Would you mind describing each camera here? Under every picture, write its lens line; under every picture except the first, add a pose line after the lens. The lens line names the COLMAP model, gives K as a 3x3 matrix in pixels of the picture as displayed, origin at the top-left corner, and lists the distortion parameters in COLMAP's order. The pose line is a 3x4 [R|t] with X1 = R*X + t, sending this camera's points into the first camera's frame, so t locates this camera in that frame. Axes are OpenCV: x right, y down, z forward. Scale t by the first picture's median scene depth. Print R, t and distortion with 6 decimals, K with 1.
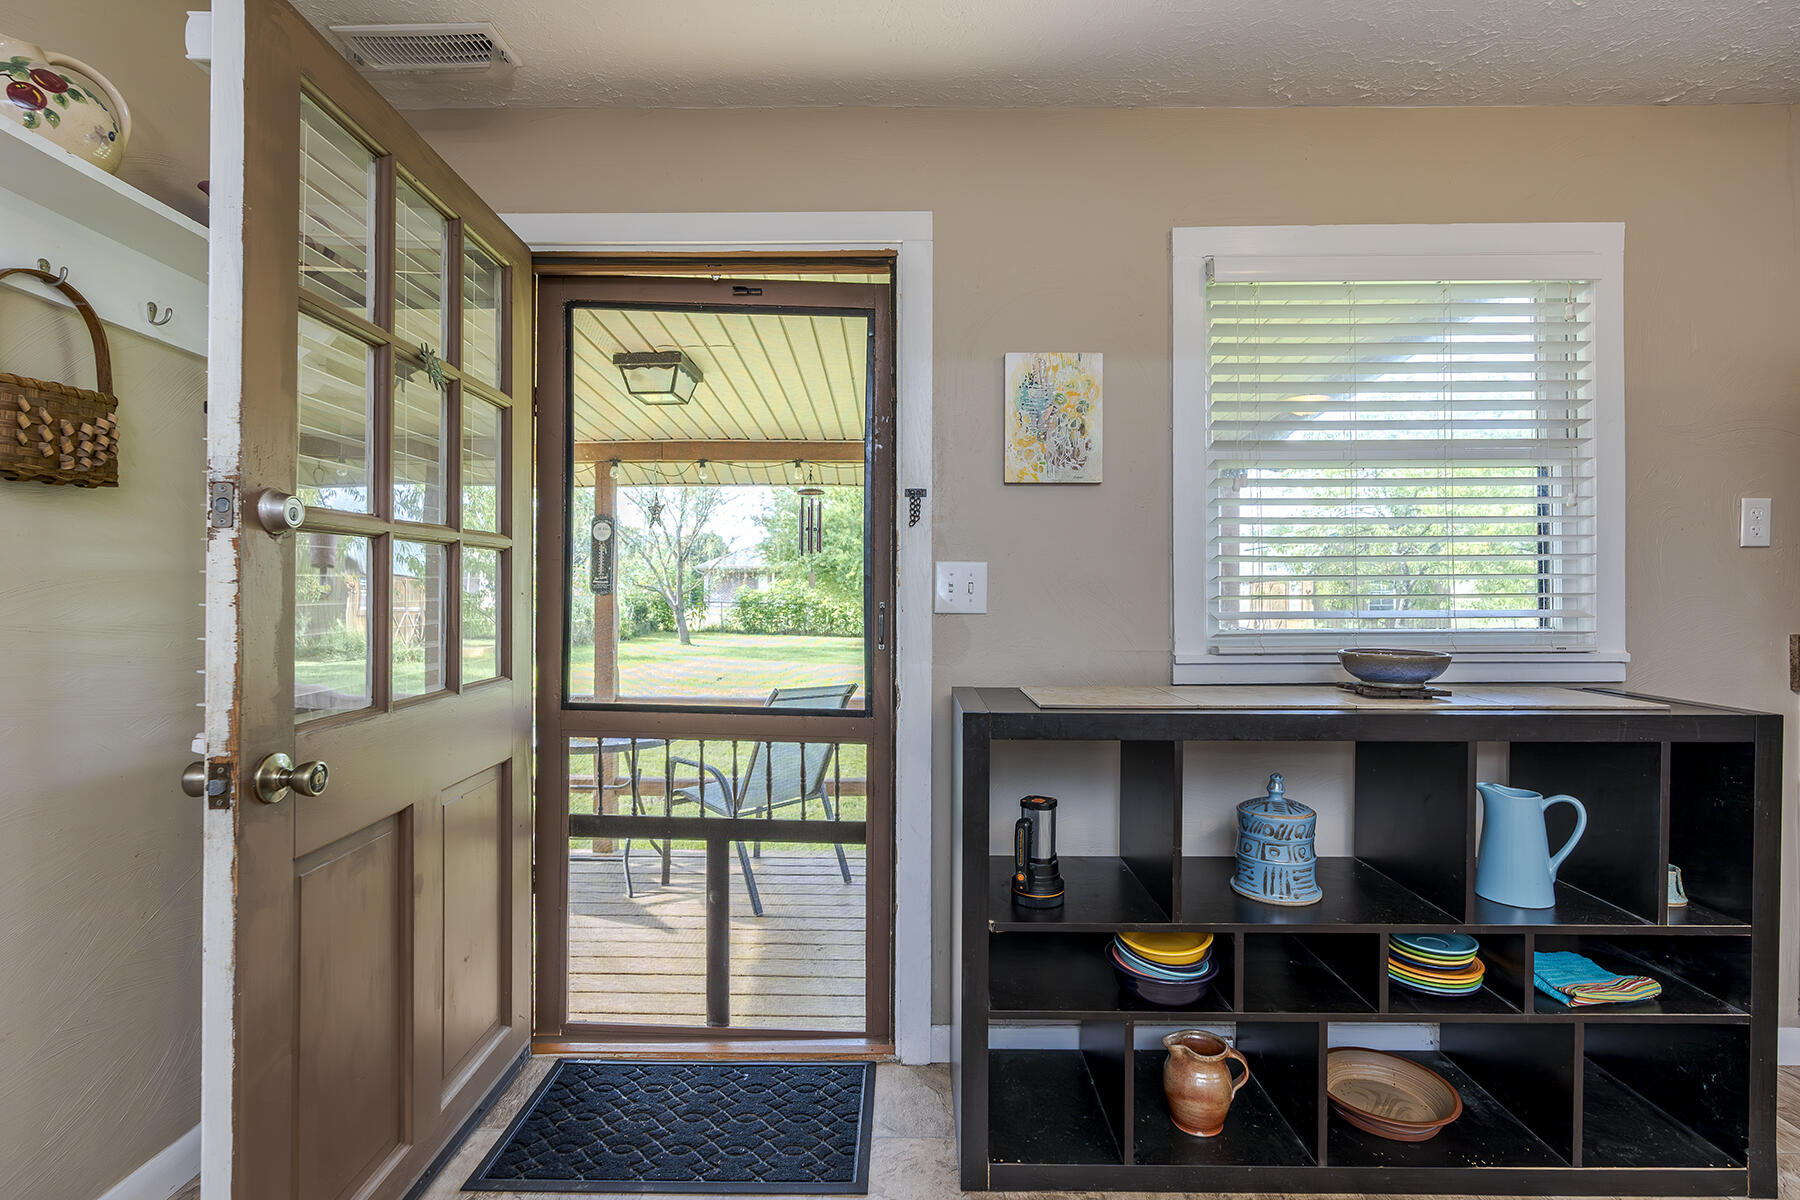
lens RADIAL K [[828.8, 0, 889.1], [0, 828.8, 604.8], [0, 0, 1]] dist [-0.008081, 0.001839]
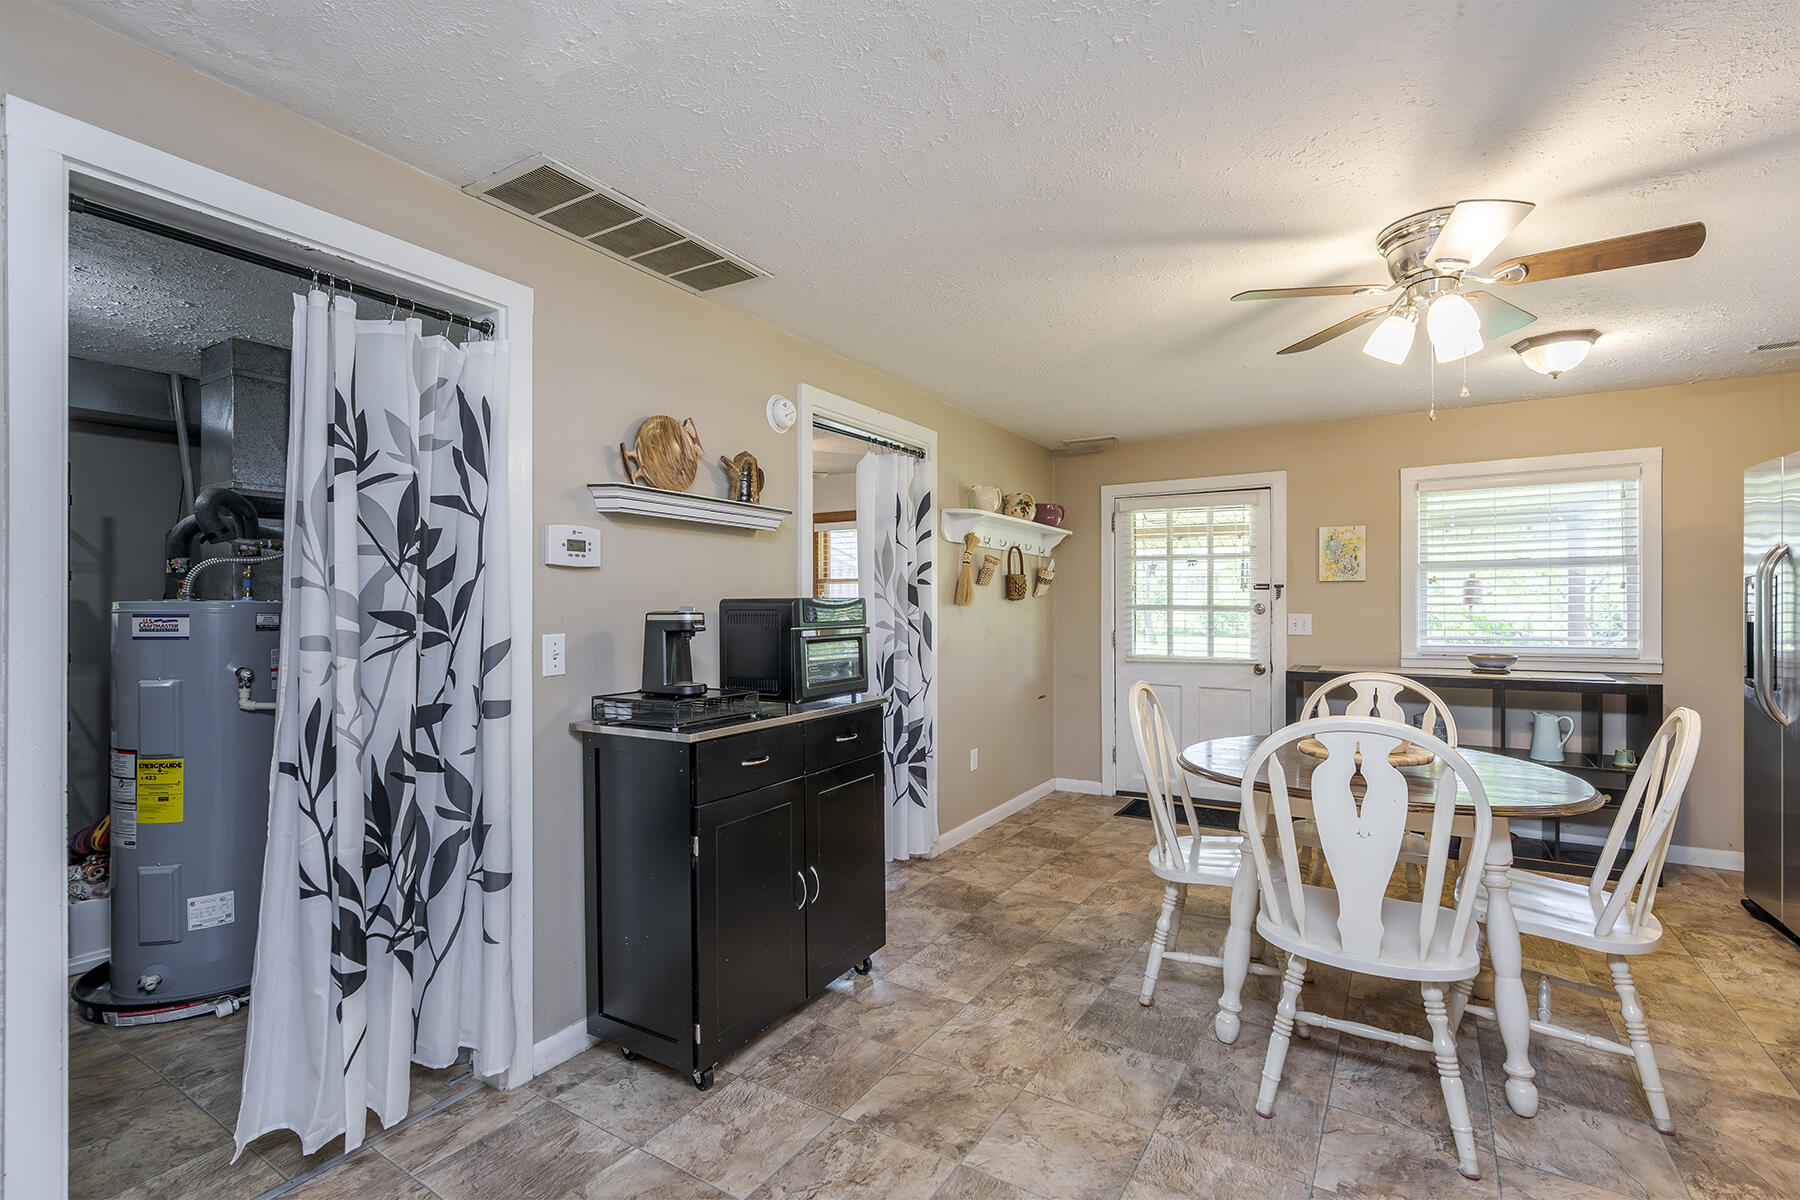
lens RADIAL K [[828.8, 0, 901.4], [0, 828.8, 598.8], [0, 0, 1]] dist [-0.008081, 0.001839]
pose [[0.864645, -0.007253, -0.502331, 0.313752], [0.003748, 0.999961, -0.007987, -0.086114], [0.502369, 0.005023, 0.864639, -1.785442]]
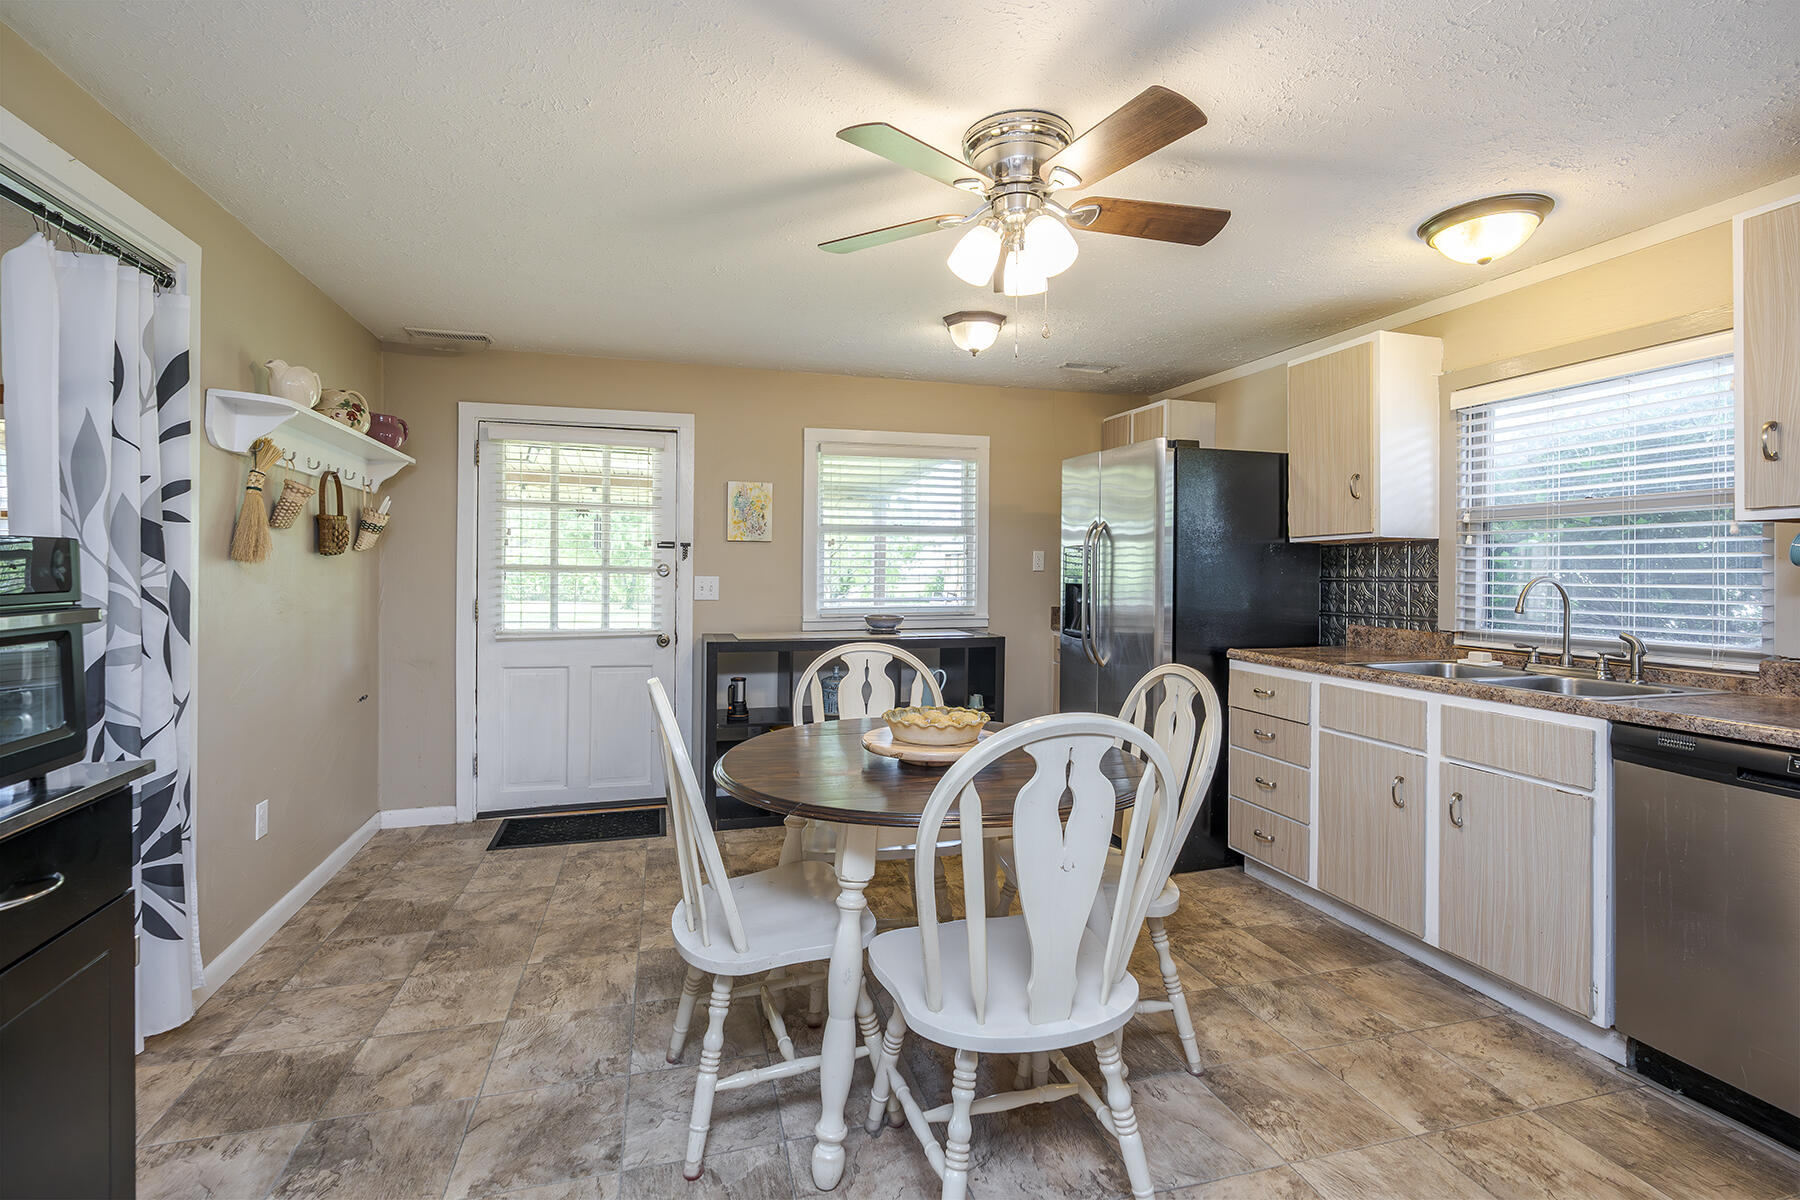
lens RADIAL K [[828.8, 0, 899.0], [0, 828.8, 567.8], [0, 0, 1]] dist [-0.008081, 0.001839]
pose [[0.951901, 0.006207, 0.306343, -0.105058], [-0.006360, 0.999980, -0.000501, -0.080956], [-0.306340, -0.001471, 0.951921, -1.298362]]
